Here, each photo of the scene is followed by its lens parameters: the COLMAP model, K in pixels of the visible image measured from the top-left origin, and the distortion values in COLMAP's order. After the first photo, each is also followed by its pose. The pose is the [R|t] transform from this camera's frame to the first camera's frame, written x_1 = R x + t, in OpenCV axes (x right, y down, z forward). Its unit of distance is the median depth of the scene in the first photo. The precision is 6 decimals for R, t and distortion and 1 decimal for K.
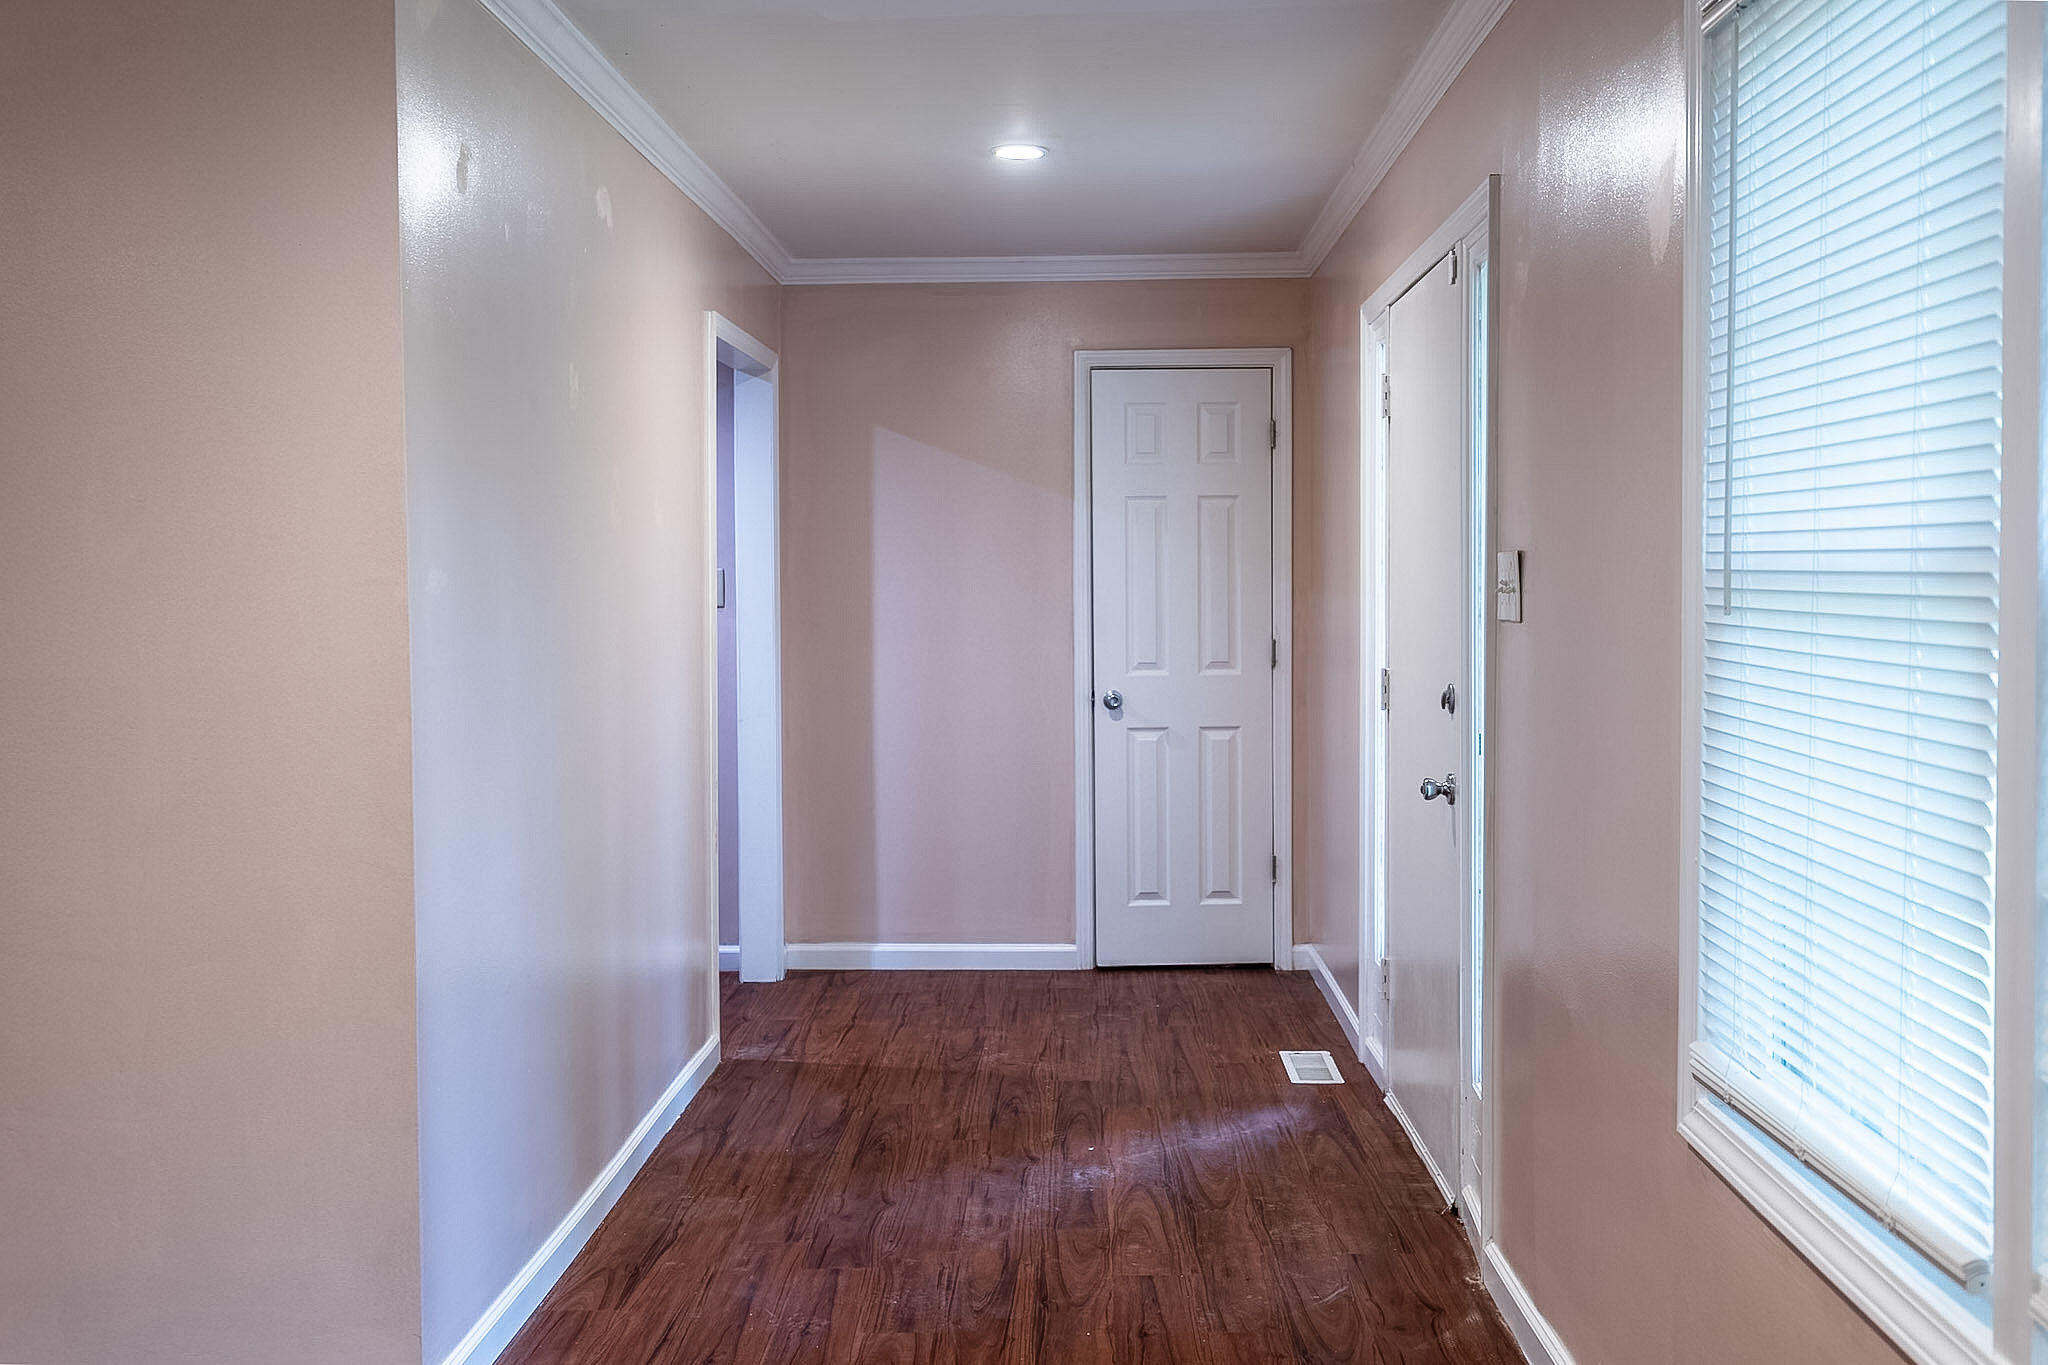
lens RADIAL K [[2025.1, 0, 1023.6], [0, 2025.1, 673.6], [0, 0, 1]] dist [-0.010701, 0.000000]
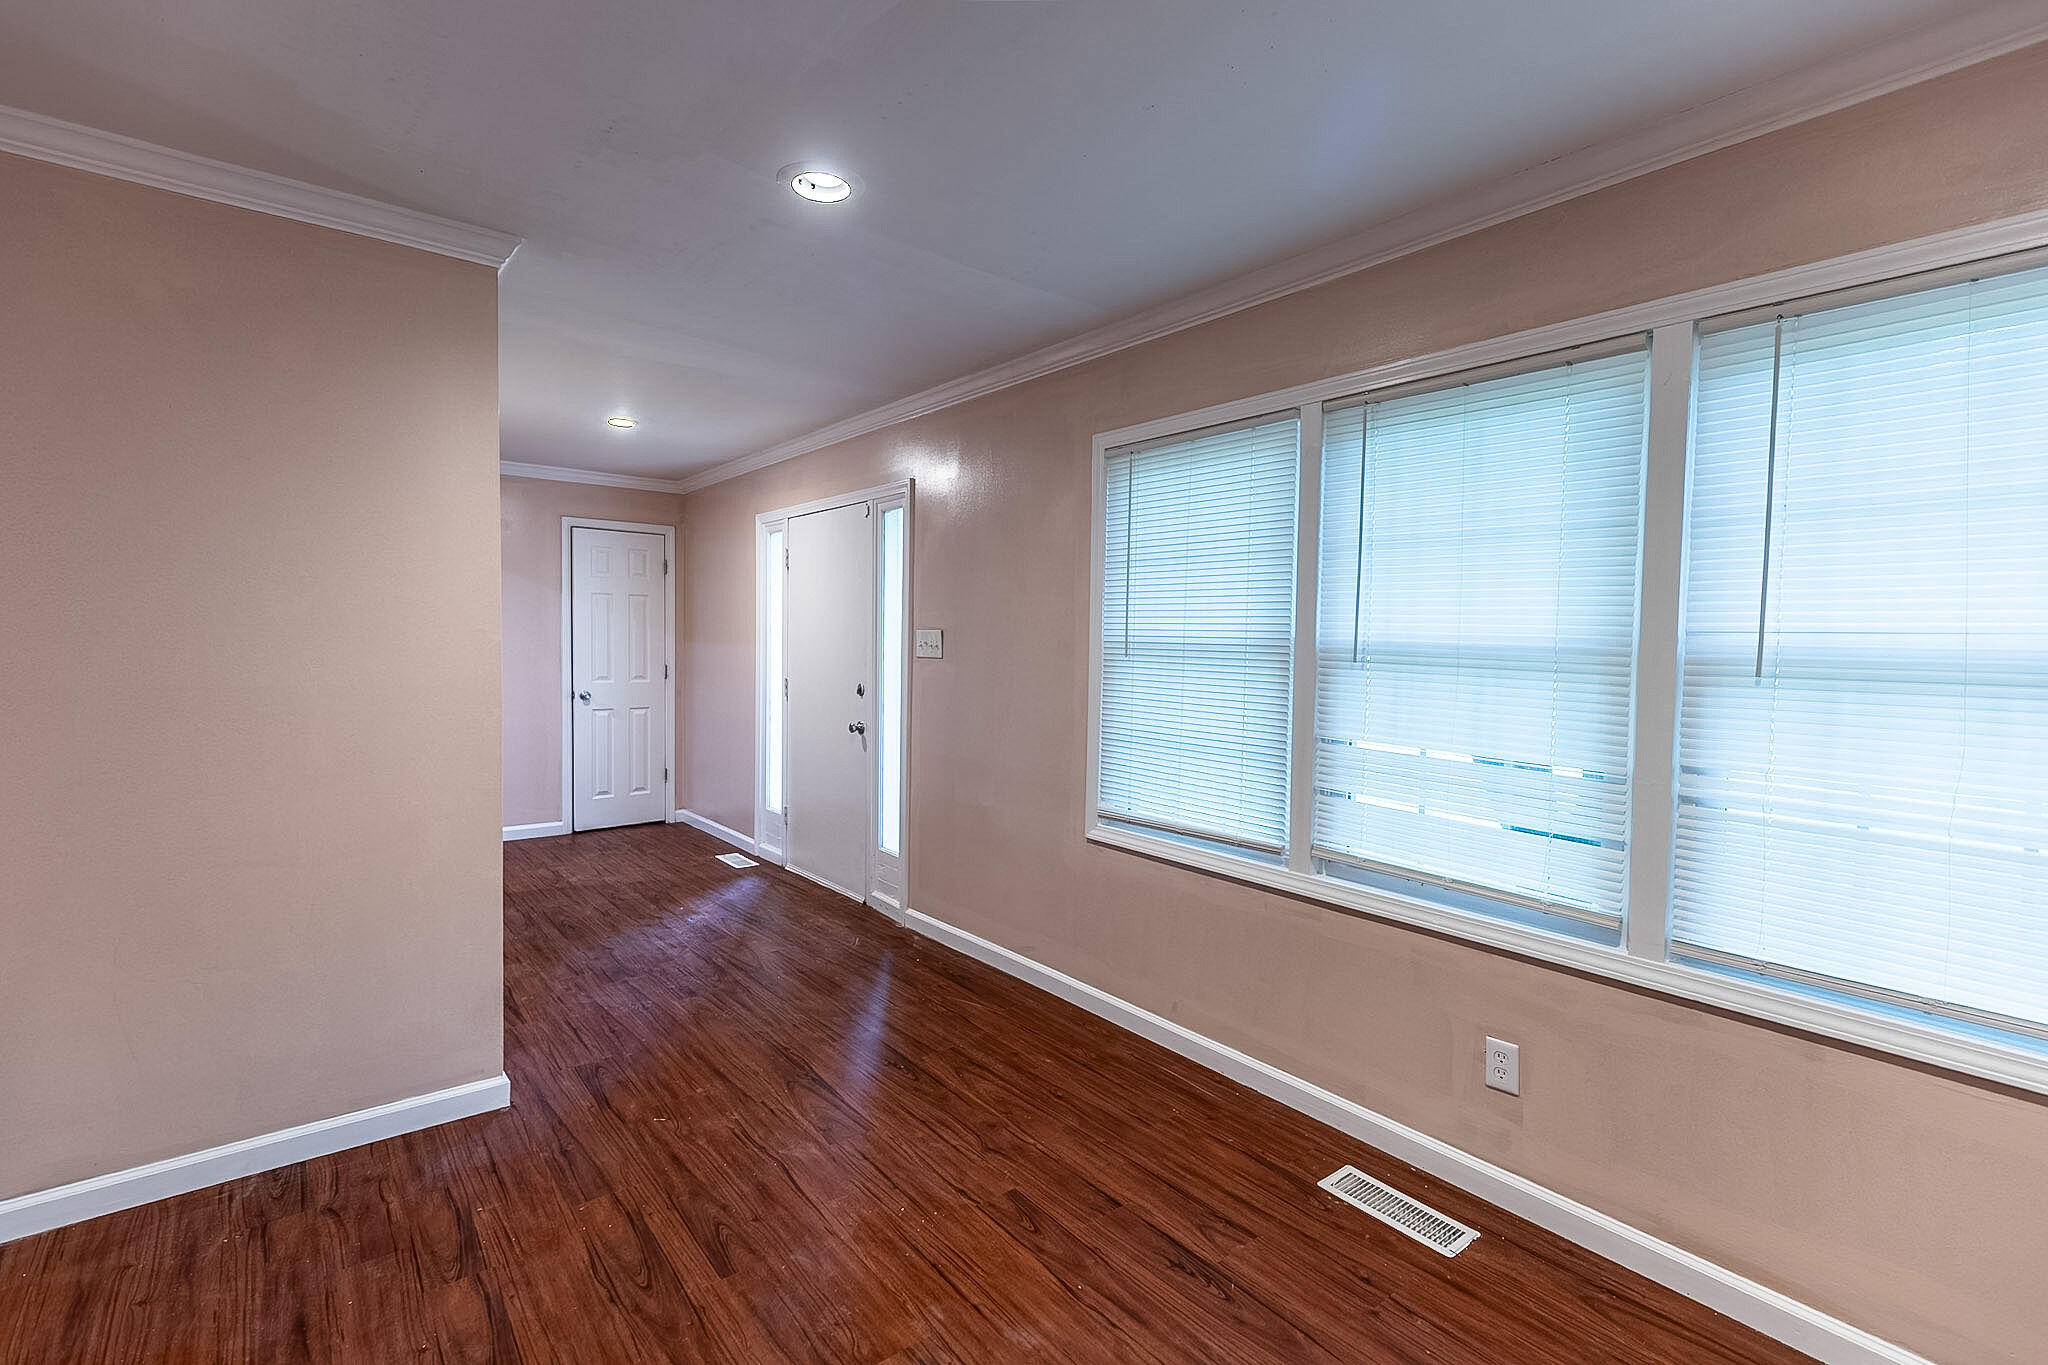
lens RADIAL K [[945.5, 0, 1026.5], [0, 945.5, 689.5], [0, 0, 1]] dist [0.008301, 0.000059]
pose [[0.735170, -0.010049, 0.677809, -0.369887], [0.006355, 0.999948, 0.007932, 0.003817], [-0.677853, -0.001524, 0.735196, 0.043330]]
